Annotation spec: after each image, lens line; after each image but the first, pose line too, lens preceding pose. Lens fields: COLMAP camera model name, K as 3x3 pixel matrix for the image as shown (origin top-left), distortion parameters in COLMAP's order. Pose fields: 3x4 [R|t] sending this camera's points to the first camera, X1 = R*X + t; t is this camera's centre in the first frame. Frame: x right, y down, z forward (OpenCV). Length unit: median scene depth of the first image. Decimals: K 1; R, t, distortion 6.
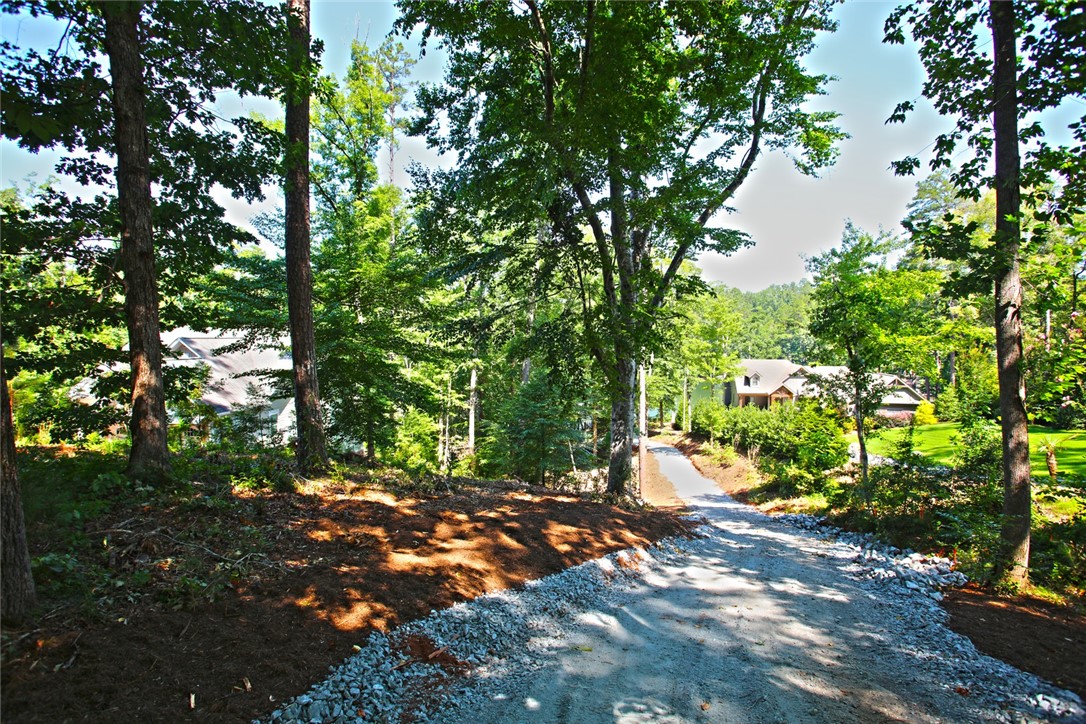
lens RADIAL K [[528.2, 0, 544.4], [0, 528.2, 365.1], [0, 0, 1]] dist [-0.065235, 0.029489]
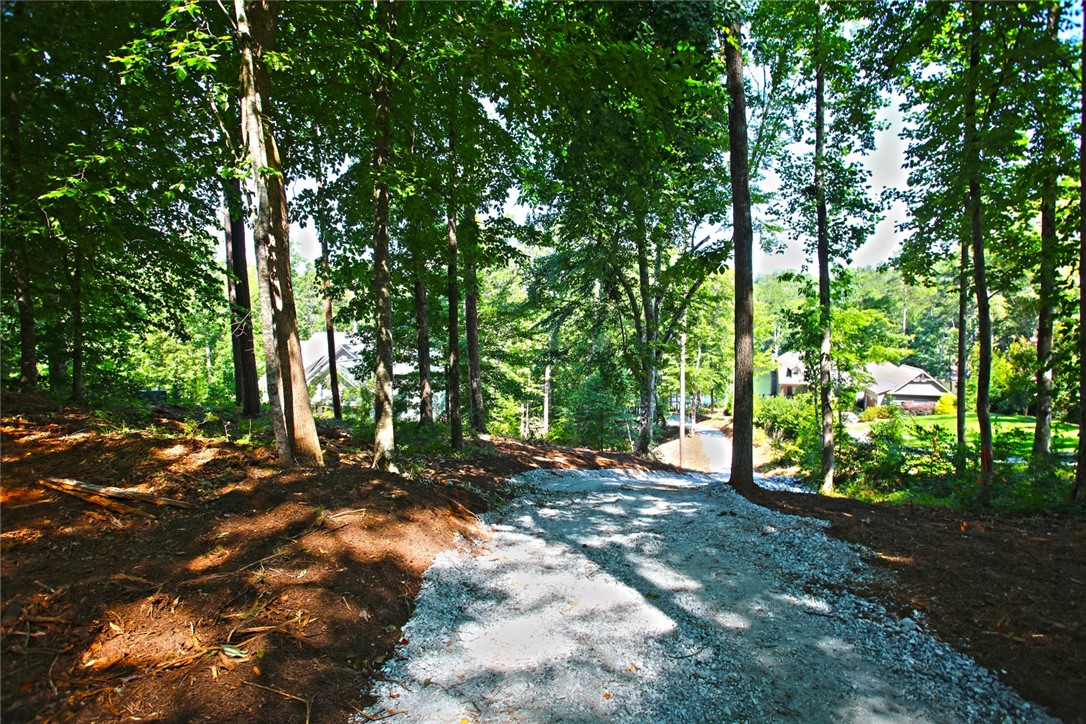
lens RADIAL K [[528.3, 0, 545.3], [0, 528.3, 366.8], [0, 0, 1]] dist [-0.076914, 0.037411]
pose [[0.992318, 0.004455, -0.123630, 0.014036], [-0.000398, 0.999461, 0.032823, -0.027428], [0.123709, -0.032521, 0.991785, -0.240851]]
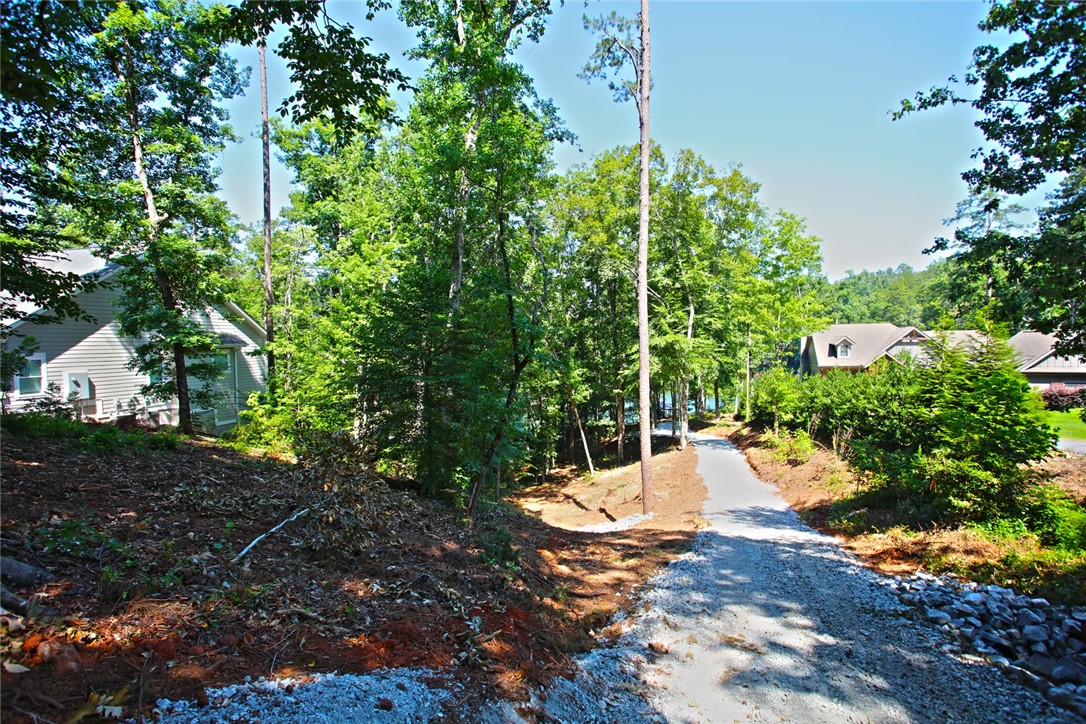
lens RADIAL K [[528.2, 0, 544.4], [0, 528.2, 365.1], [0, 0, 1]] dist [-0.065235, 0.029489]
pose [[0.989635, -0.008101, -0.143375, 0.140287], [0.007123, 0.999948, -0.007329, 0.078652], [0.143427, 0.006232, 0.989641, 0.341767]]
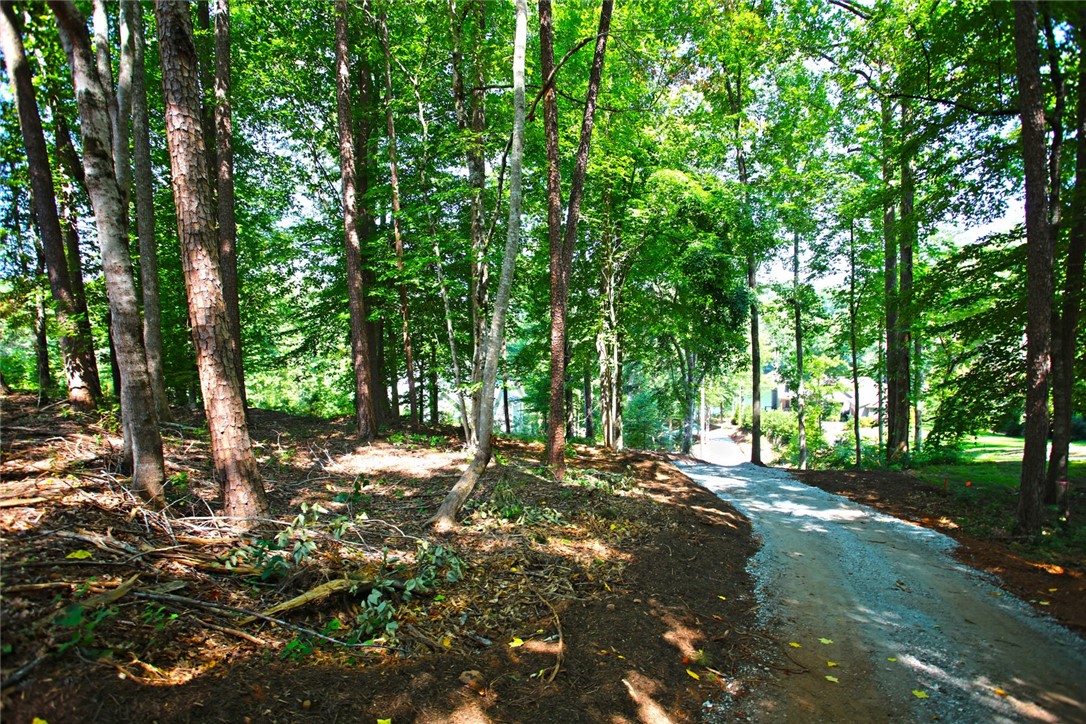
lens RADIAL K [[528.3, 0, 545.3], [0, 528.3, 366.8], [0, 0, 1]] dist [-0.076914, 0.037411]
pose [[0.991948, -0.005516, -0.126524, -0.077440], [0.007962, 0.999791, 0.018834, -0.081223], [0.126394, -0.019689, 0.991785, -0.570604]]
